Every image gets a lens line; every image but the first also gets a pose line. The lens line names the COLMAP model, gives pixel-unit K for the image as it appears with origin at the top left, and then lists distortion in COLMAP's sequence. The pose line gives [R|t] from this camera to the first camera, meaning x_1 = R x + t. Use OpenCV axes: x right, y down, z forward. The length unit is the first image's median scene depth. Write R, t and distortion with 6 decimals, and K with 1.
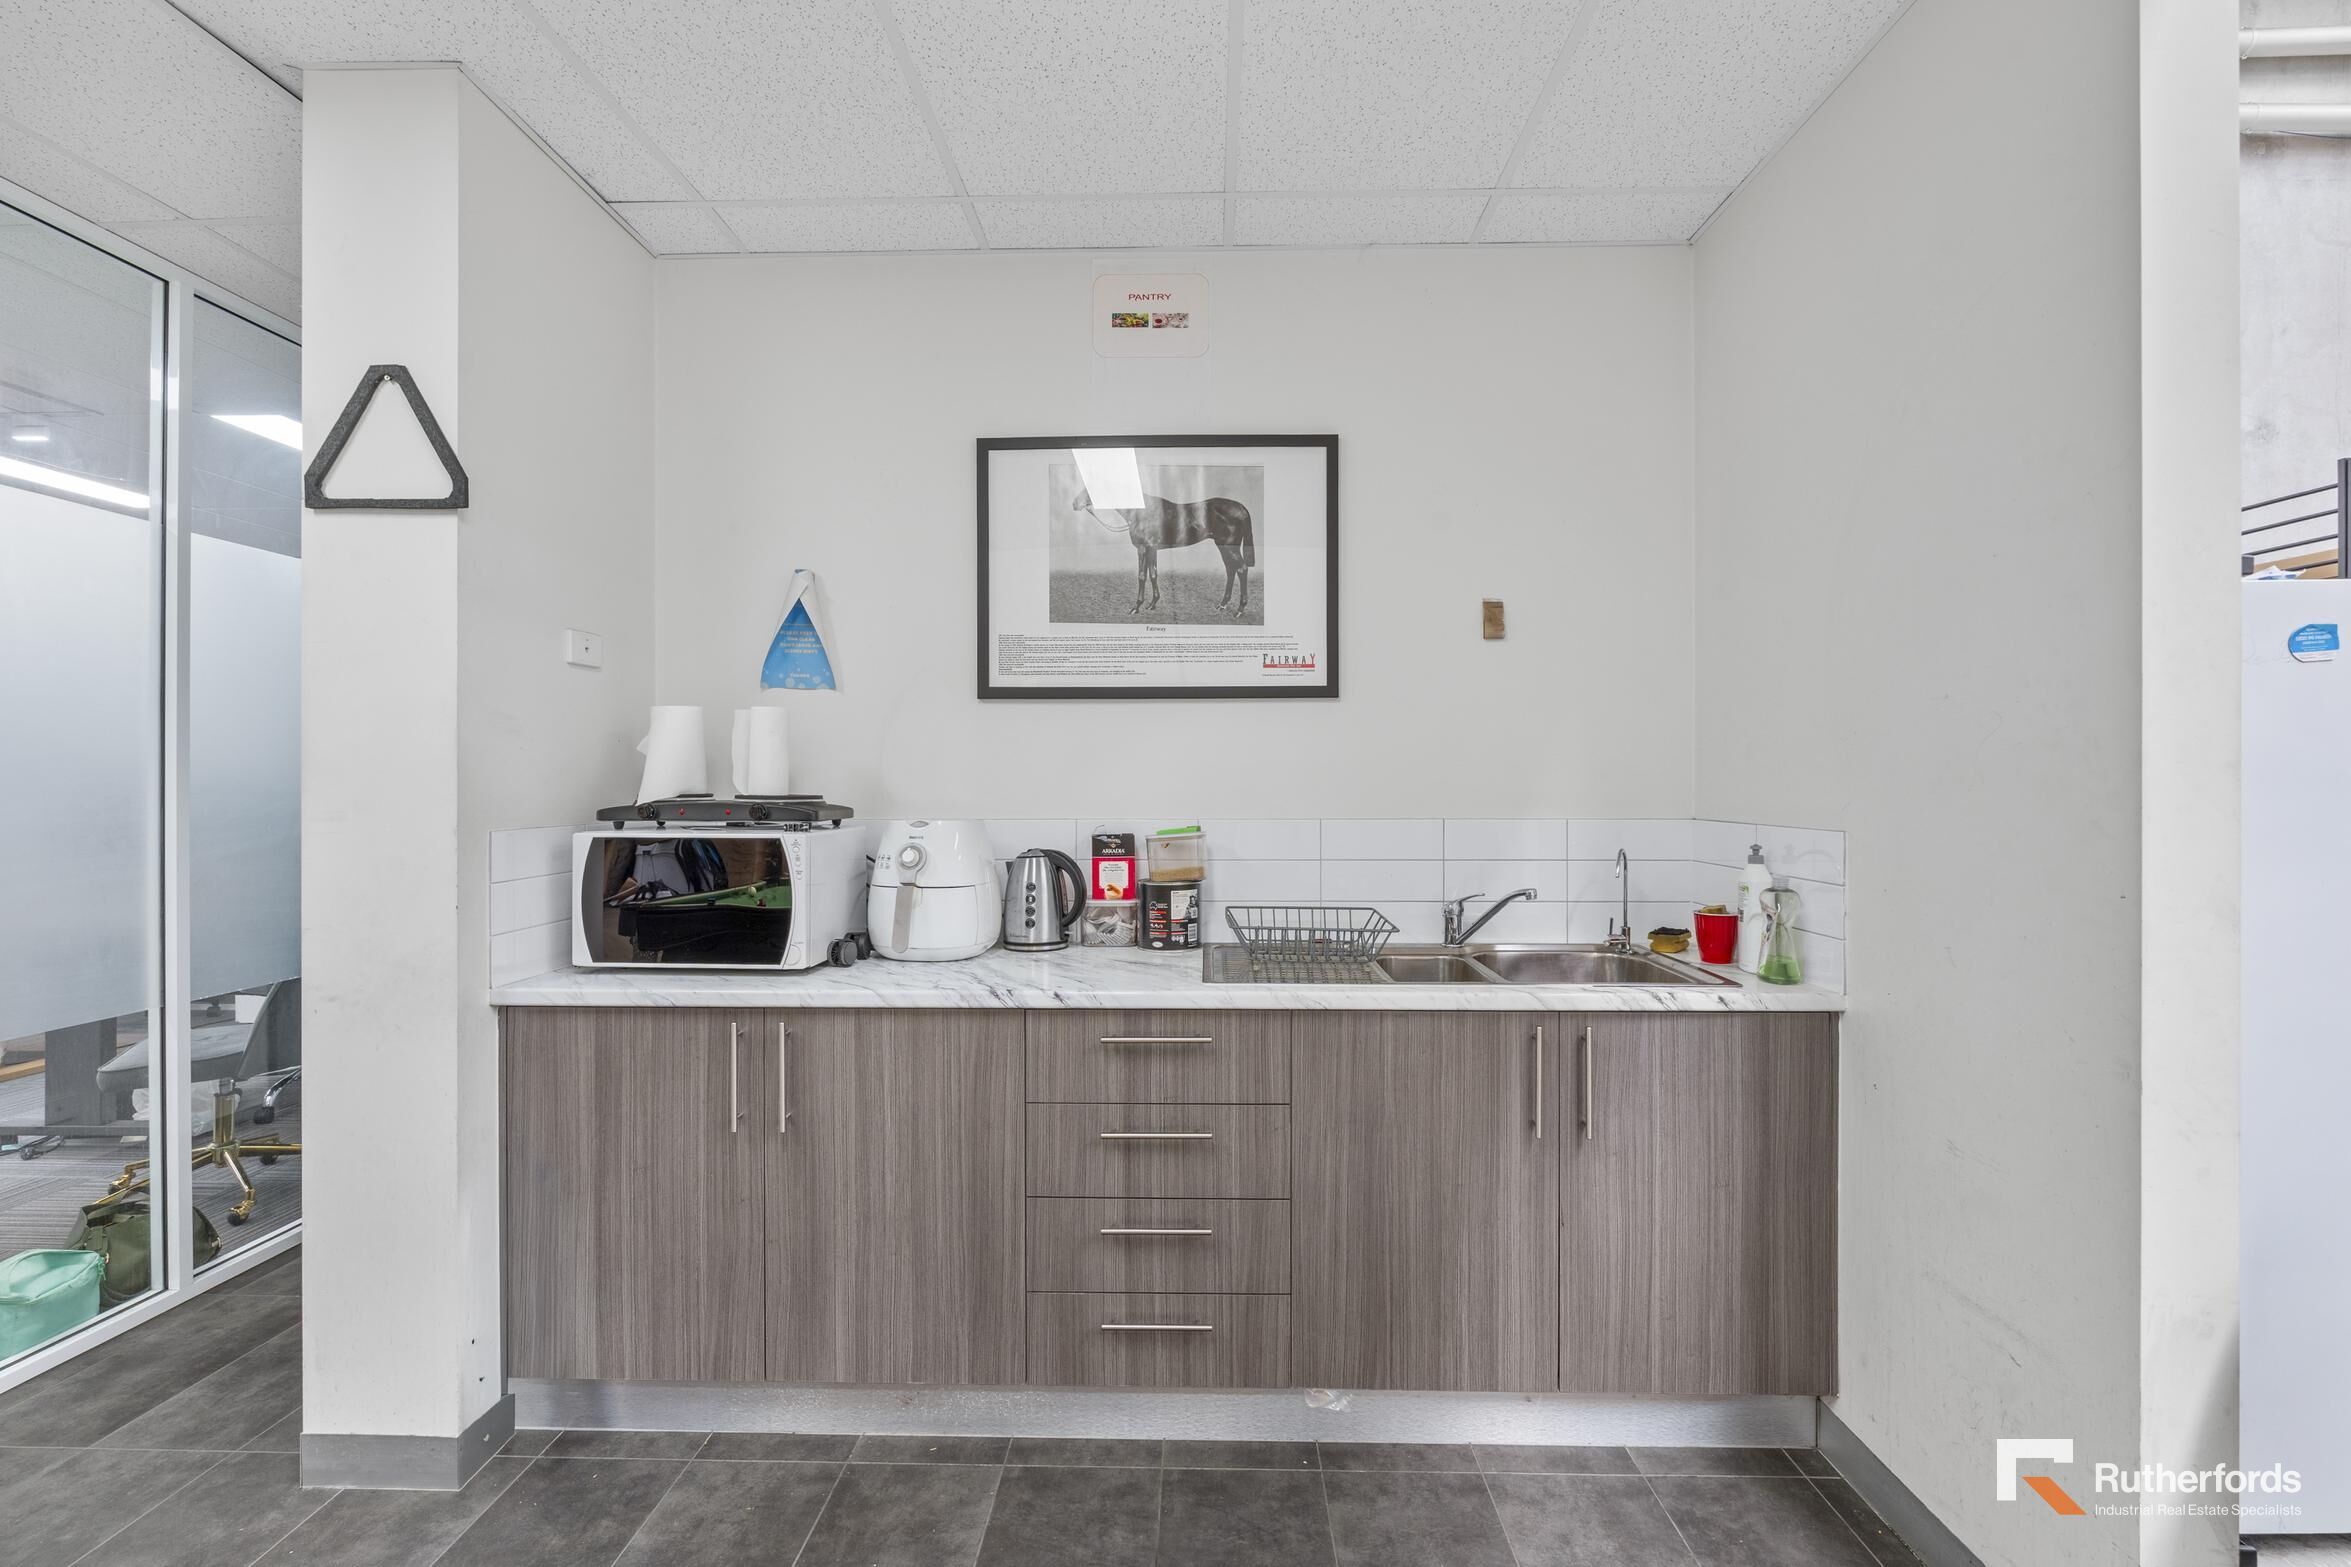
lens RADIAL K [[1027.8, 0, 1167.3], [0, 1027.8, 770.8], [0, 0, 1]] dist [-0.004300, 0.001276]
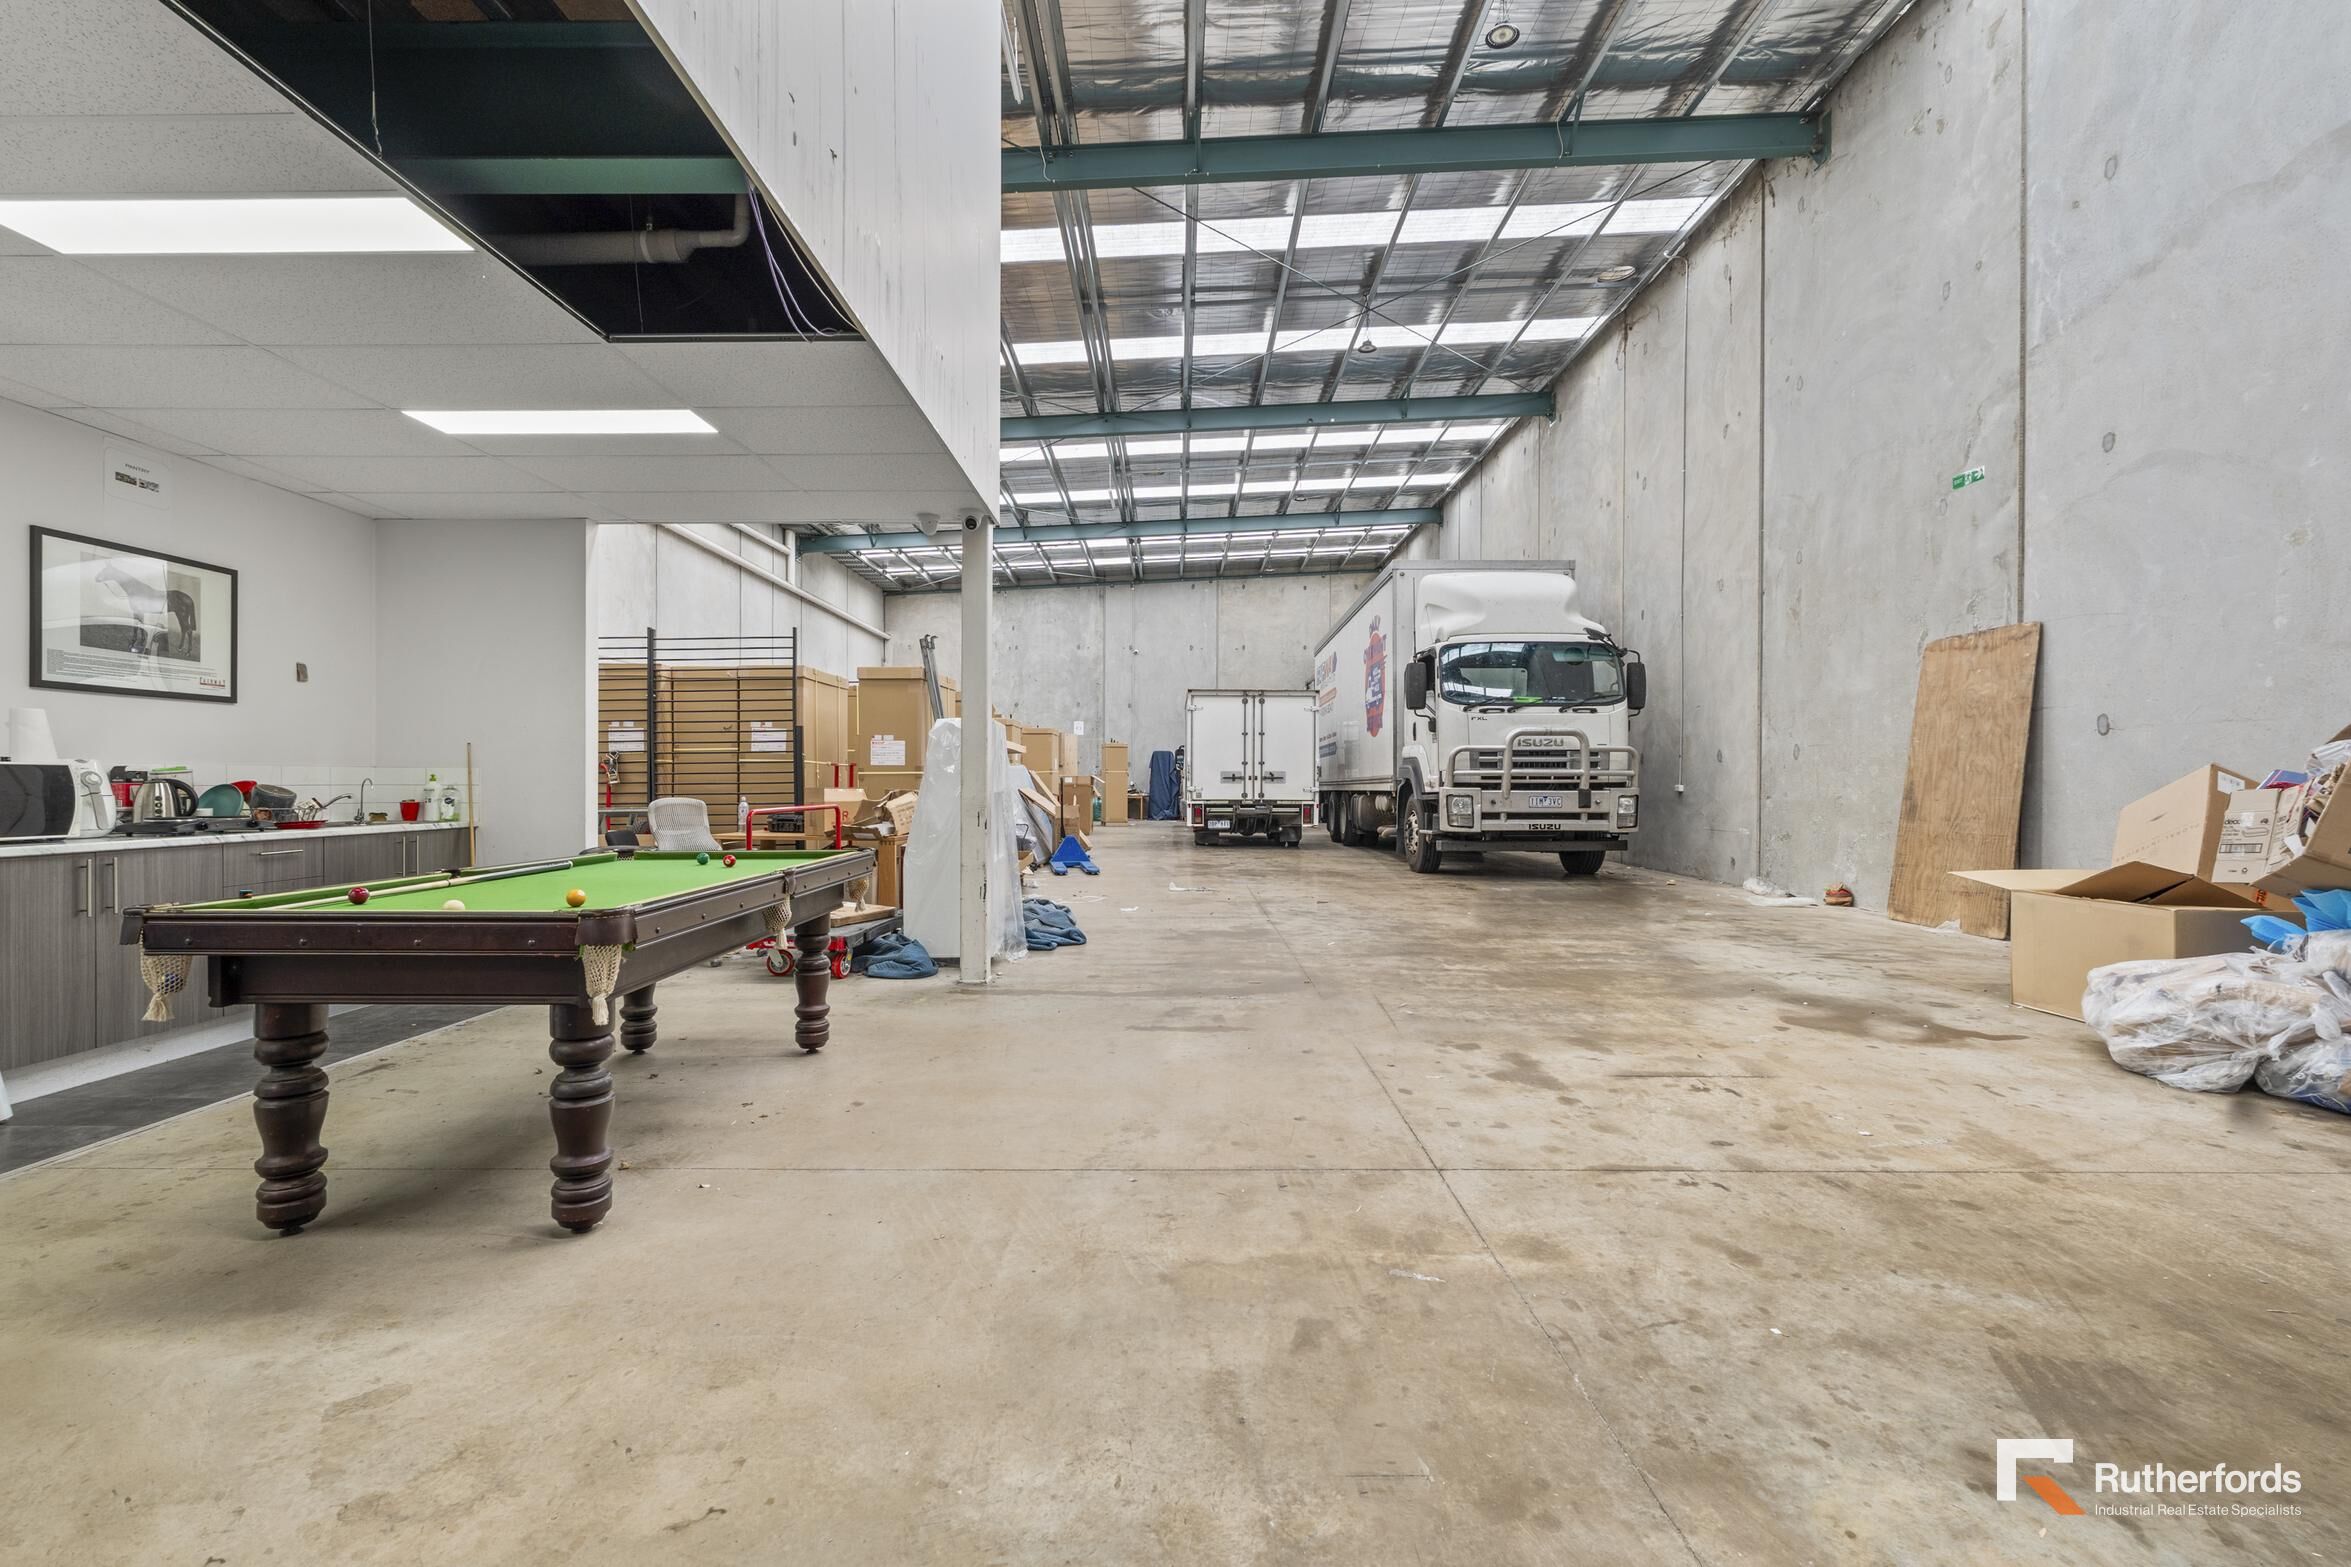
lens RADIAL K [[1027.8, 0, 1204.7], [0, 1027.8, 788.9], [0, 0, 1]] dist [-0.004300, 0.001276]
pose [[-0.048263, -0.007305, 0.998808, -1.900874], [-0.009429, 0.999932, 0.006857, 0.062770], [-0.998790, -0.009086, -0.048329, -0.770931]]
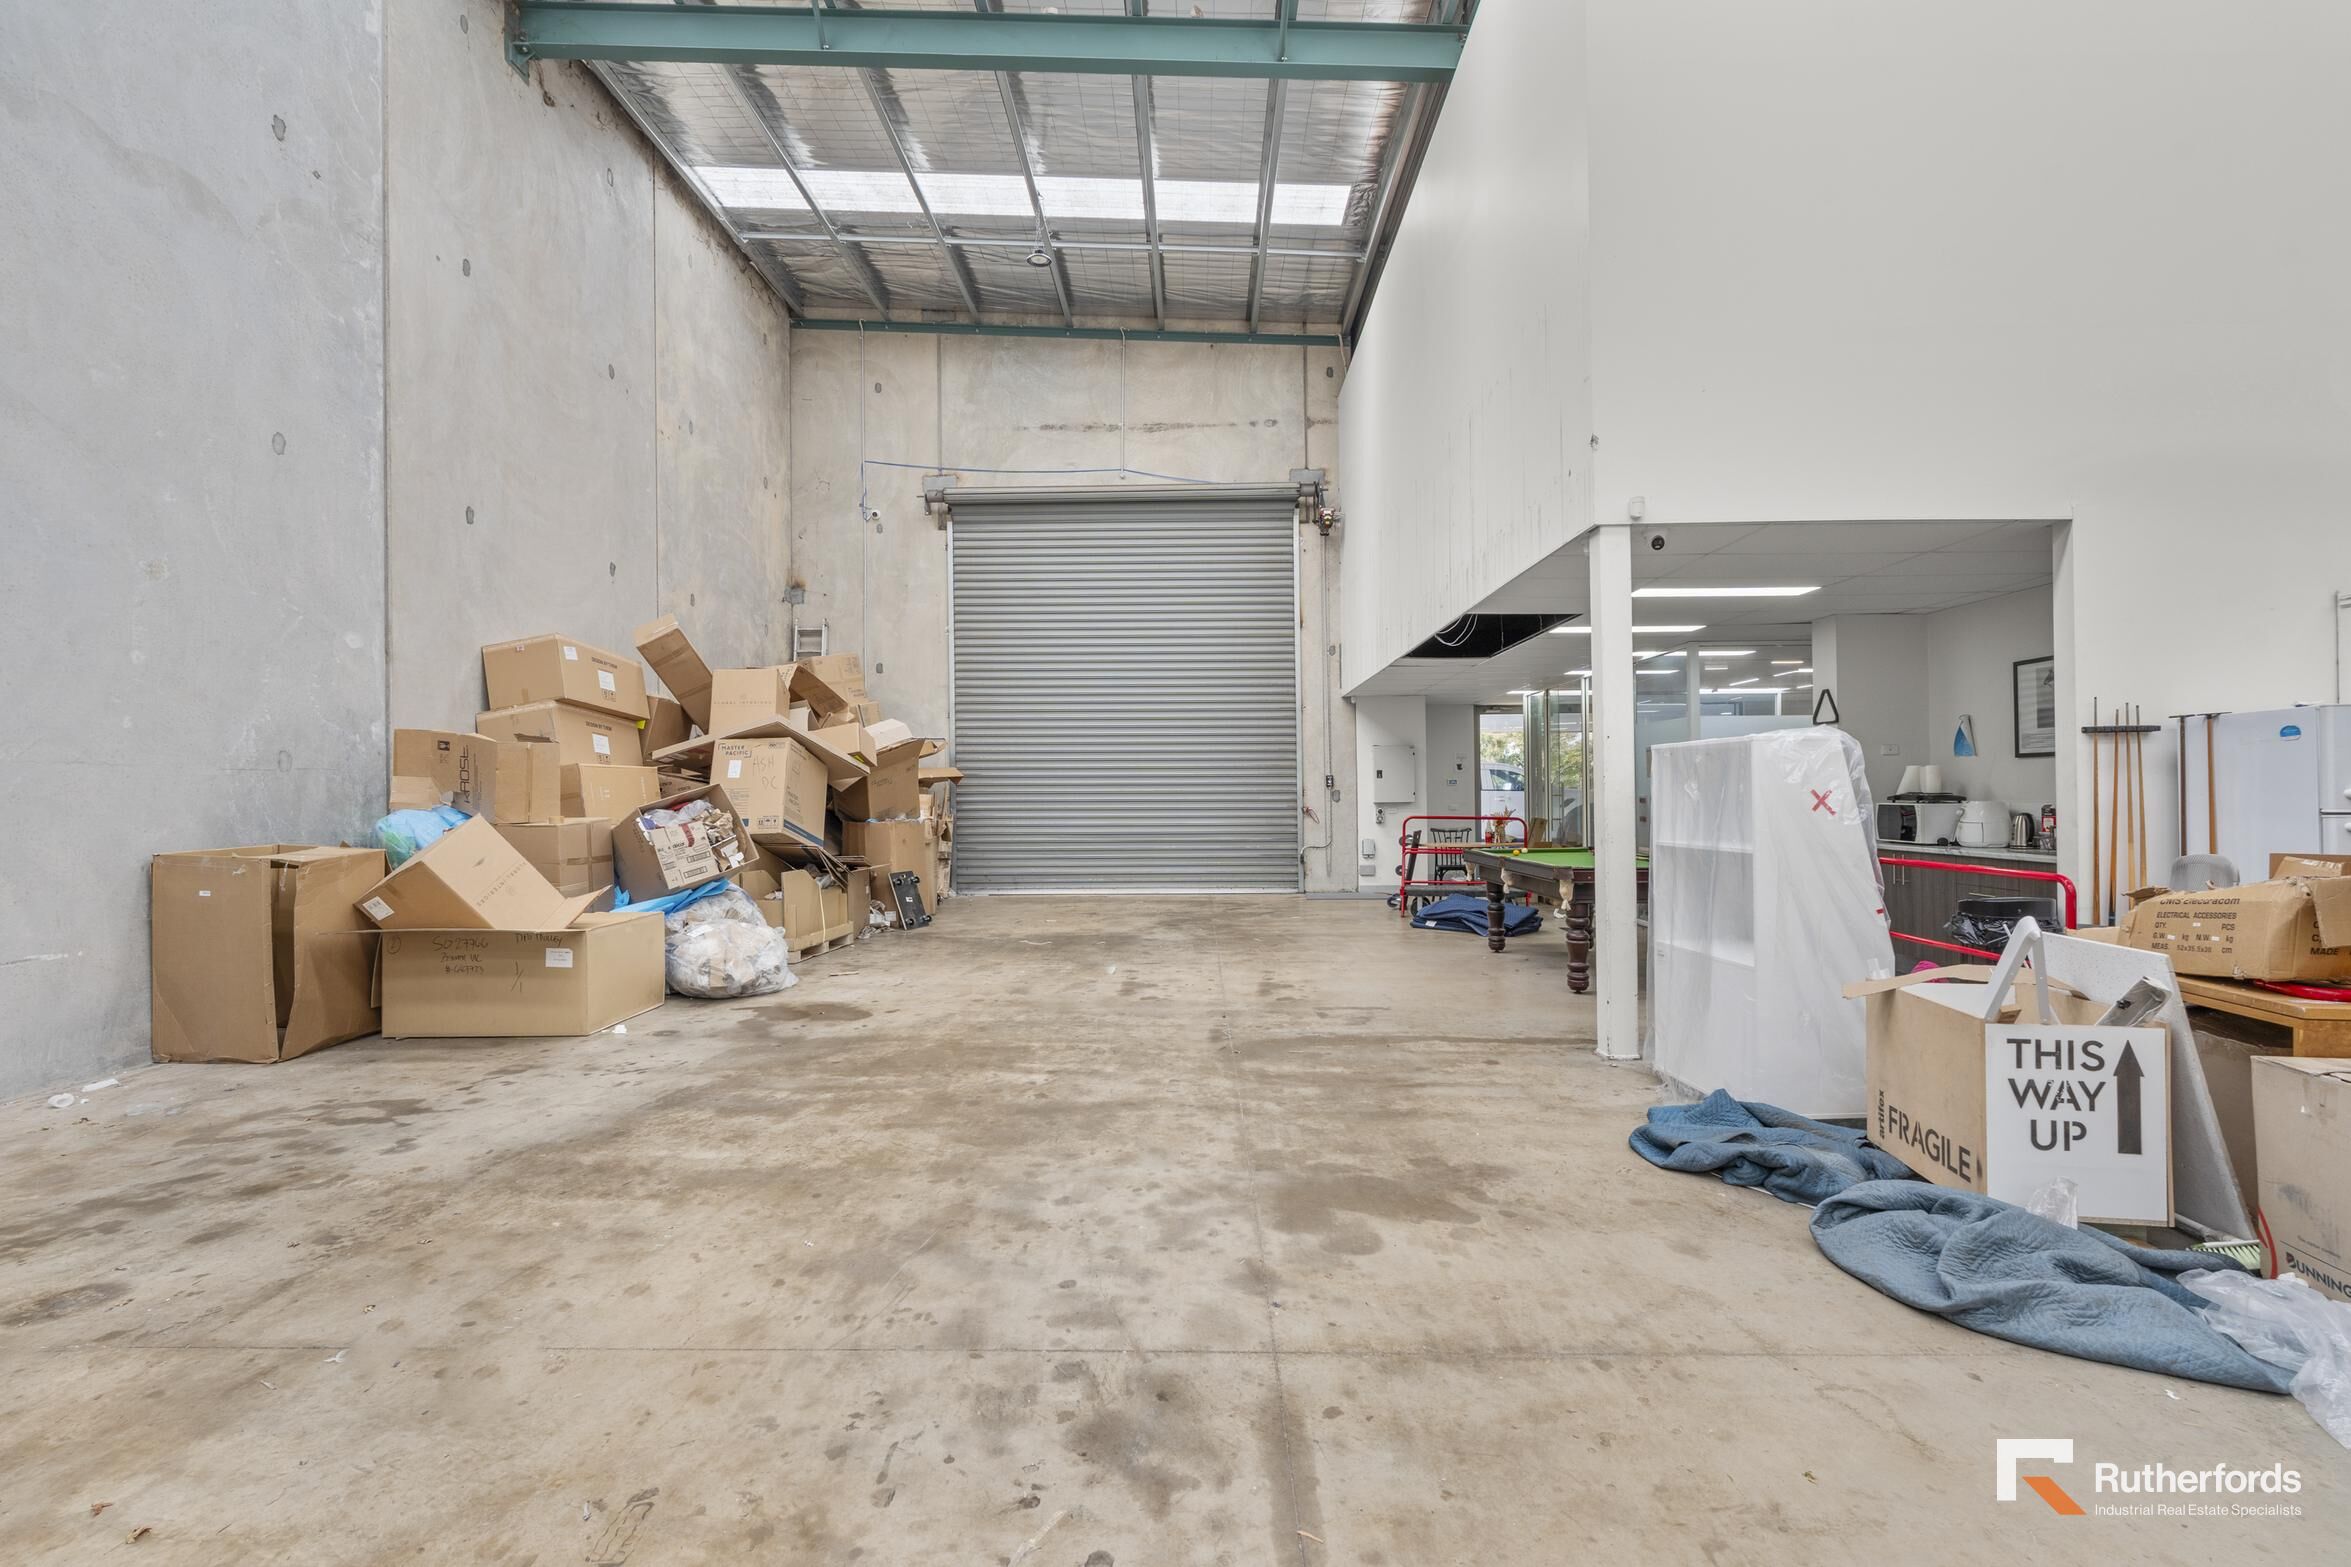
lens RADIAL K [[1027.8, 0, 1156.0], [0, 1027.8, 783.7], [0, 0, 1]] dist [-0.004300, 0.001276]
pose [[-0.018435, -0.008452, -0.999794, 2.598493], [0.016599, 0.999824, -0.008758, -0.015768], [0.999692, -0.016757, -0.018291, -1.242275]]
